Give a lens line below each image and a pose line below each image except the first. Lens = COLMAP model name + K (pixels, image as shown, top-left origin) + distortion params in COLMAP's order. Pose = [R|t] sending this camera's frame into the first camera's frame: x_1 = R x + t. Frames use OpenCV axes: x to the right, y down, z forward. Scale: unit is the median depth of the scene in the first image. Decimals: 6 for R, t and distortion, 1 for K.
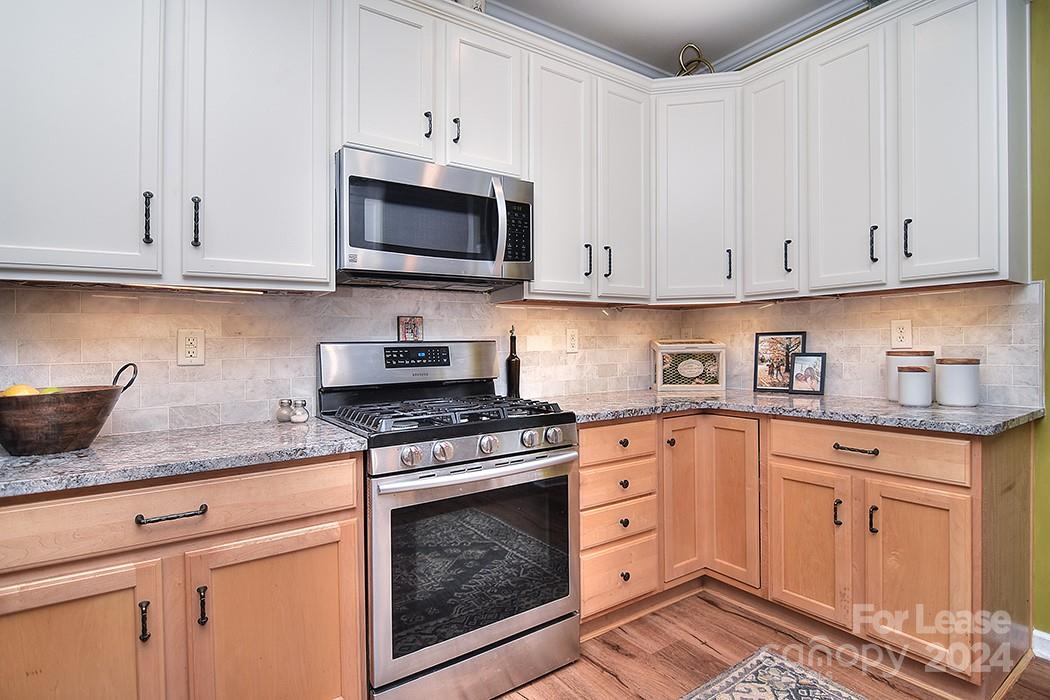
lens RADIAL K [[523.0, 0, 530.2], [0, 523.0, 340.1], [0, 0, 1]] dist [-0.006396, -0.007530]
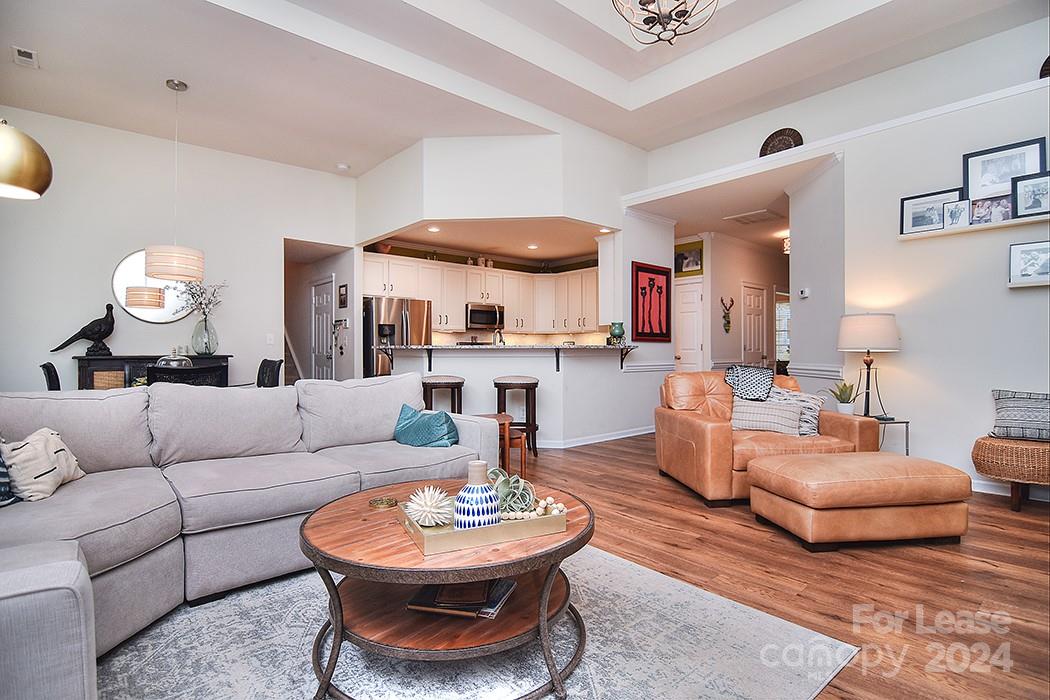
lens RADIAL K [[523.0, 0, 529.9], [0, 523.0, 349.7], [0, 0, 1]] dist [-0.006396, -0.007530]
pose [[0.992423, 0.015960, 0.121828, -0.287853], [-0.016328, 0.999865, 0.002029, 0.043746], [-0.121779, -0.004003, 0.992549, -3.148201]]
